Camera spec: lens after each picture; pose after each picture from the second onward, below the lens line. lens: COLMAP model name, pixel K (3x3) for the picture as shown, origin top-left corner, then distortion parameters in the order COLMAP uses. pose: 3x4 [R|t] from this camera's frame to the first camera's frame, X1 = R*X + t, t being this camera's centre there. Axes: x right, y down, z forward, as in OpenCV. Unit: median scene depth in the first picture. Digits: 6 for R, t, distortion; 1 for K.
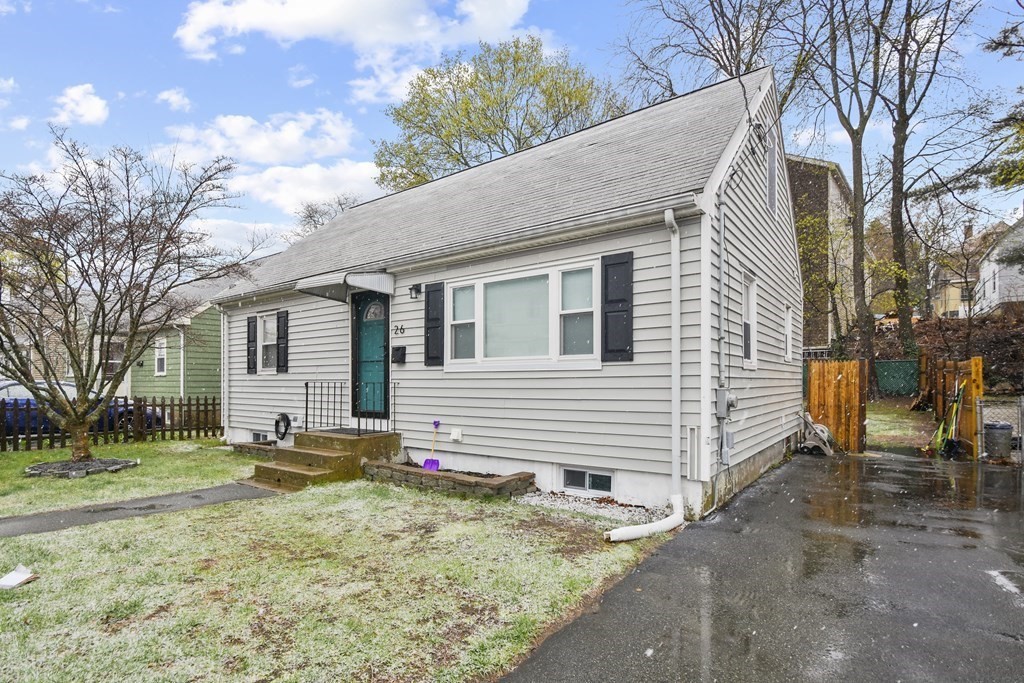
lens RADIAL K [[502.8, 0, 513.1], [0, 502.8, 376.0], [0, 0, 1]] dist [-0.002339, -0.000094]
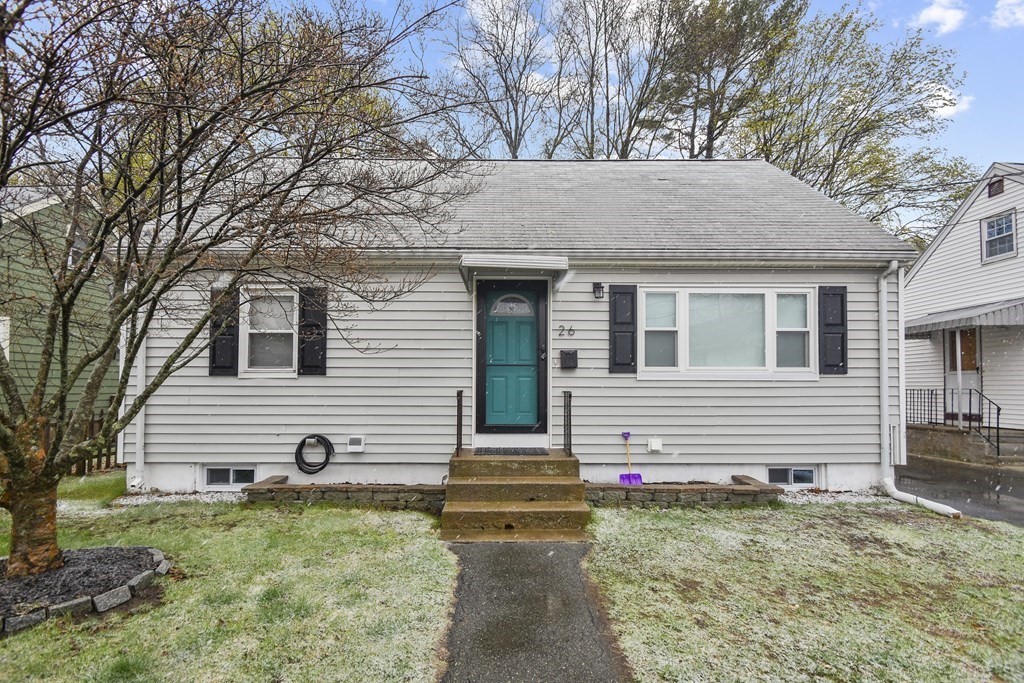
lens RADIAL K [[453.2, 0, 515.0], [0, 453.2, 370.5], [0, 0, 1]] dist [-0.000378, -0.000583]
pose [[0.801168, 0.023055, 0.597995, -0.882743], [-0.010663, 0.999649, -0.024254, -0.002719], [-0.598344, 0.013054, 0.801133, 0.481058]]
